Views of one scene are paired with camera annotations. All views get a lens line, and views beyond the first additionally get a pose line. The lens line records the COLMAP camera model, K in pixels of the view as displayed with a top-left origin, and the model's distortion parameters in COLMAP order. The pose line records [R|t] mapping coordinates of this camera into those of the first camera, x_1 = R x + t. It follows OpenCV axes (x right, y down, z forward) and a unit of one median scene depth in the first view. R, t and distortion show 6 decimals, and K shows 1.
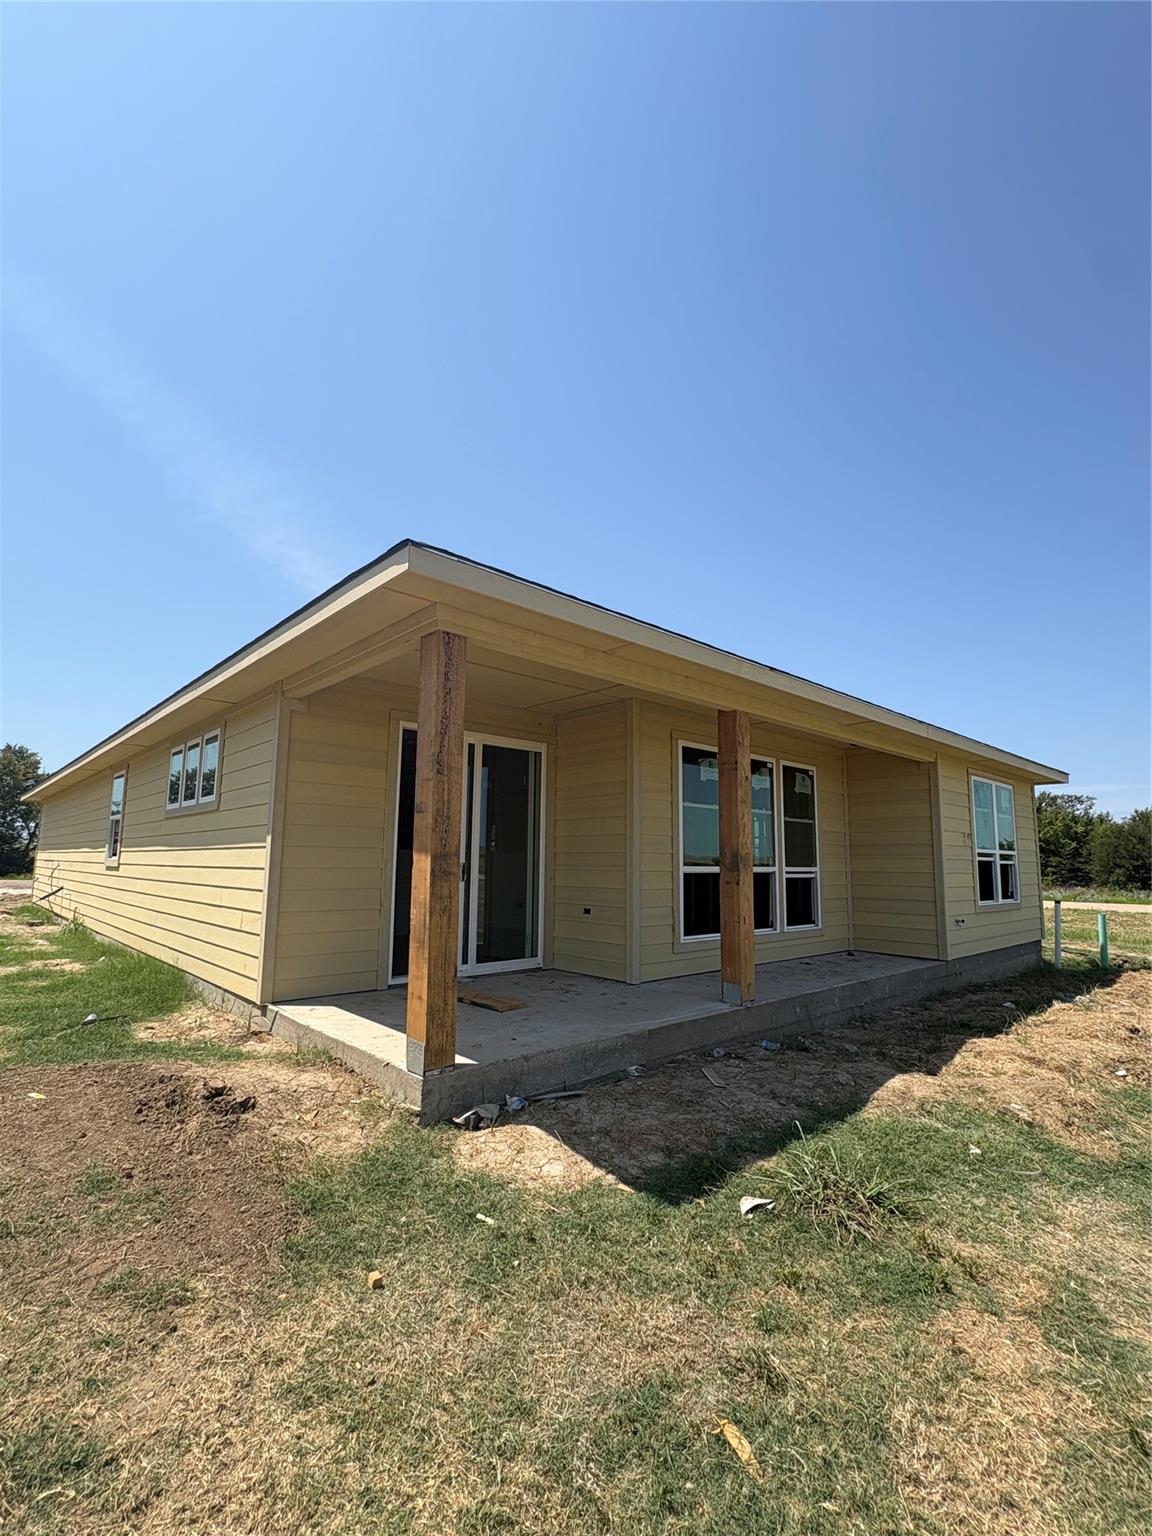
lens RADIAL K [[696.7, 0, 576.0], [0, 696.7, 768.0], [0, 0, 1]] dist [-0.000874, -0.000031]
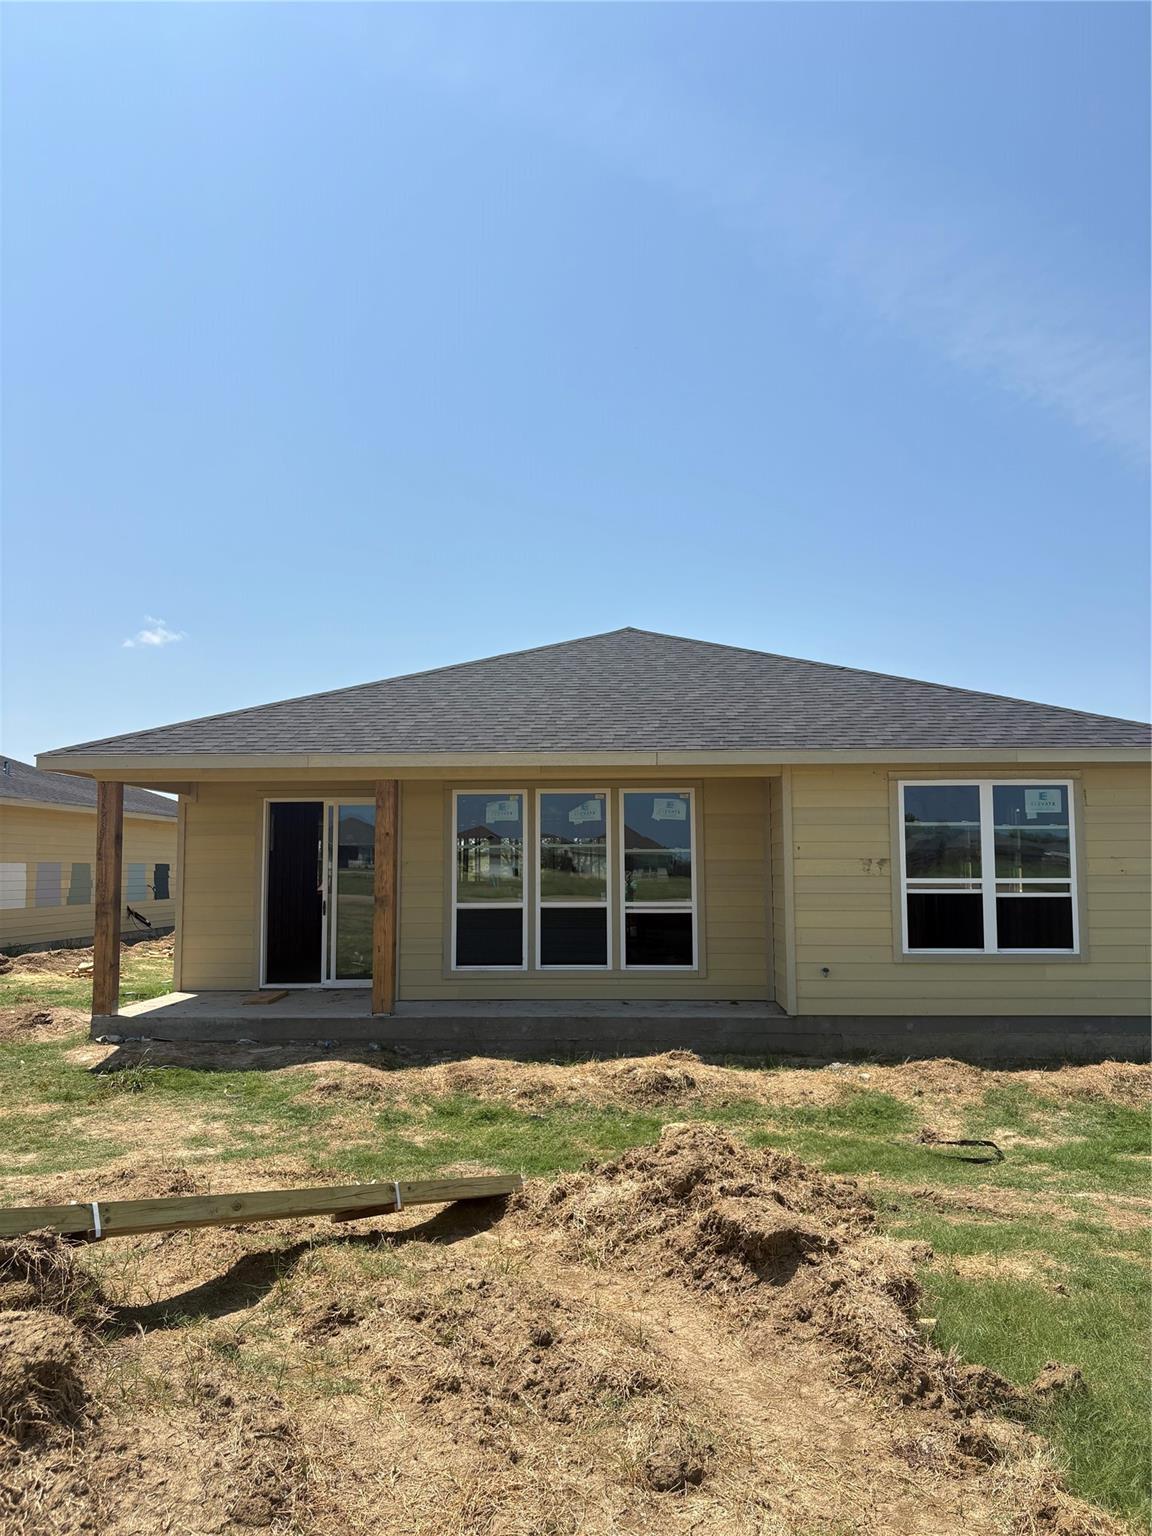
lens RADIAL K [[1178.0, 0, 576.0], [0, 1178.0, 768.0], [0, 0, 1]] dist [0.012232, -0.000875]
pose [[0.714223, -0.081486, -0.695159, 1.610690], [0.110831, 0.993836, -0.002626, -0.047418], [0.691087, -0.075170, 0.718852, -0.201588]]
